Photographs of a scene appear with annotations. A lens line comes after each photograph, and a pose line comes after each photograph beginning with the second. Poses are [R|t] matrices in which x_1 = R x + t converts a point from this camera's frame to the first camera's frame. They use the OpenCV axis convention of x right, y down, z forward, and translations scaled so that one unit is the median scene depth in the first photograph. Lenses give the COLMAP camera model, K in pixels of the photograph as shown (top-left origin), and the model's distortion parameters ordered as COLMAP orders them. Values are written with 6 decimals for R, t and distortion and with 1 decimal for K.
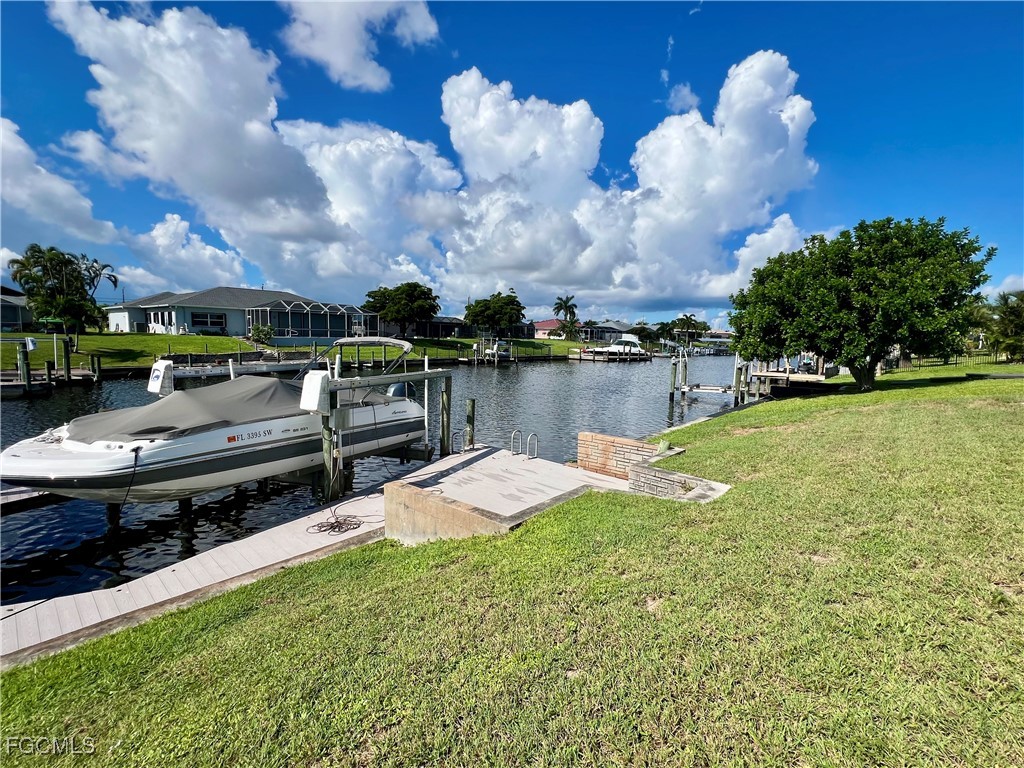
lens RADIAL K [[458.8, 0, 511.8], [0, 458.8, 392.4], [0, 0, 1]] dist [-0.003403, 0.001603]
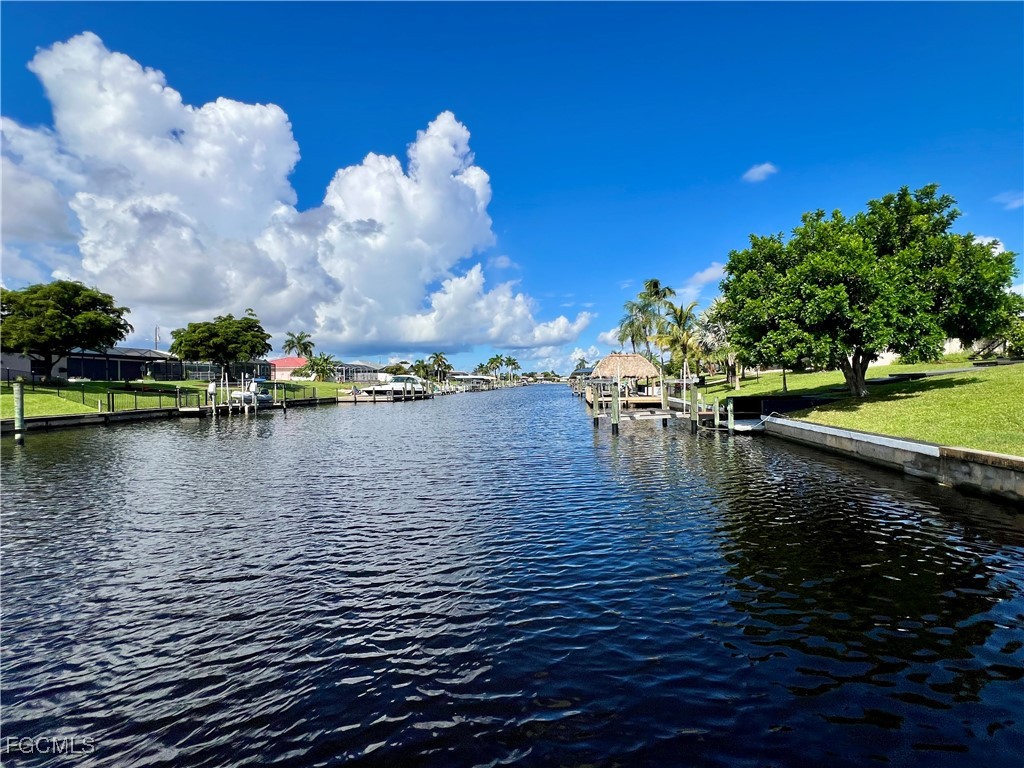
lens RADIAL K [[458.8, 0, 528.9], [0, 458.8, 385.6], [0, 0, 1]] dist [-0.003403, 0.001603]
pose [[0.805583, -0.044839, 0.590784, -0.157687], [0.110856, 0.990930, -0.075952, -0.010247], [-0.582020, 0.126678, 0.803247, 0.368382]]
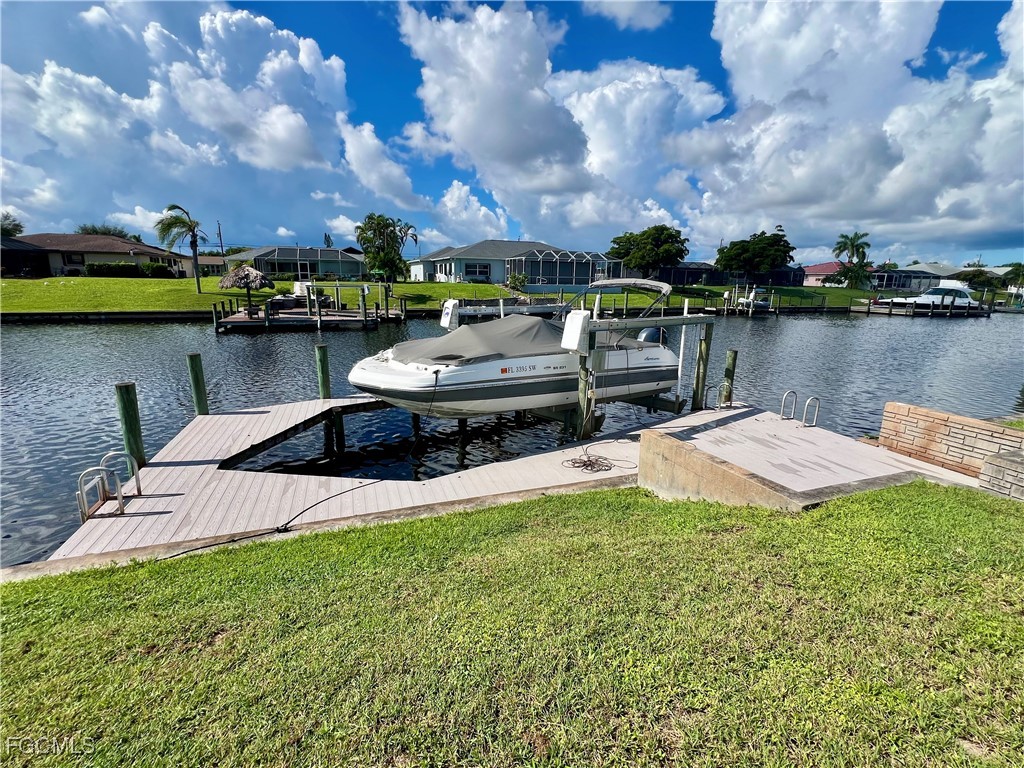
lens RADIAL K [[458.8, 0, 512.0], [0, 458.8, 378.9], [0, 0, 1]] dist [-0.003403, 0.001603]
pose [[0.876596, 0.093683, -0.472019, -0.013095], [-0.055304, 0.993981, 0.094573, 0.002998], [0.478038, -0.056798, 0.876501, 0.007177]]
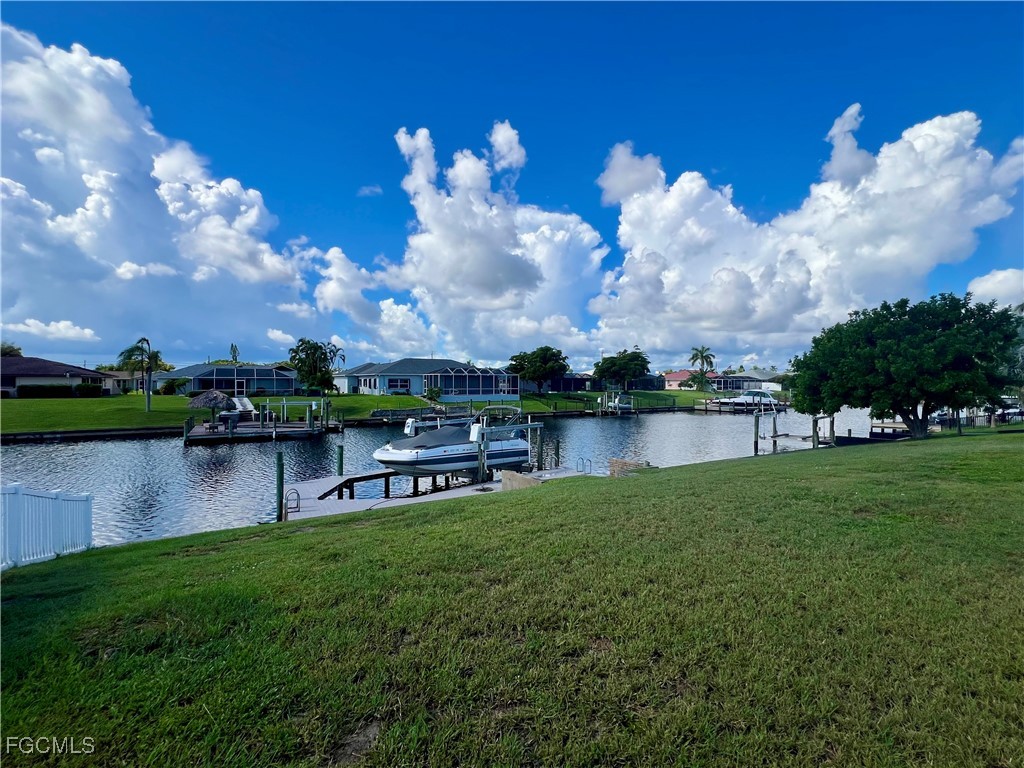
lens RADIAL K [[458.8, 0, 512.9], [0, 458.8, 382.5], [0, 0, 1]] dist [-0.003403, 0.001603]
pose [[0.953322, -0.023936, -0.301007, 0.094346], [-0.014933, 0.991896, -0.126170, 0.007192], [0.301587, 0.124775, 0.945239, -0.243219]]
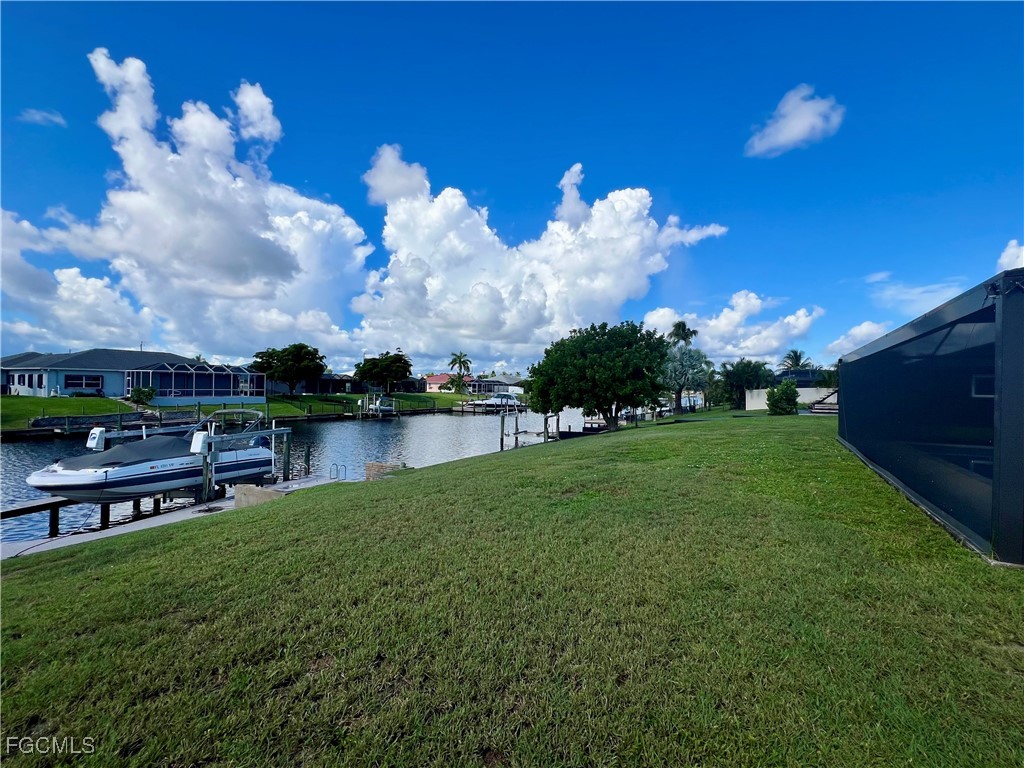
lens RADIAL K [[458.8, 0, 513.5], [0, 458.8, 380.0], [0, 0, 1]] dist [-0.003403, 0.001603]
pose [[0.979939, -0.007346, 0.199164, 0.100028], [0.034130, 0.990744, -0.131383, 0.007251], [-0.196355, 0.135545, 0.971119, -0.242379]]
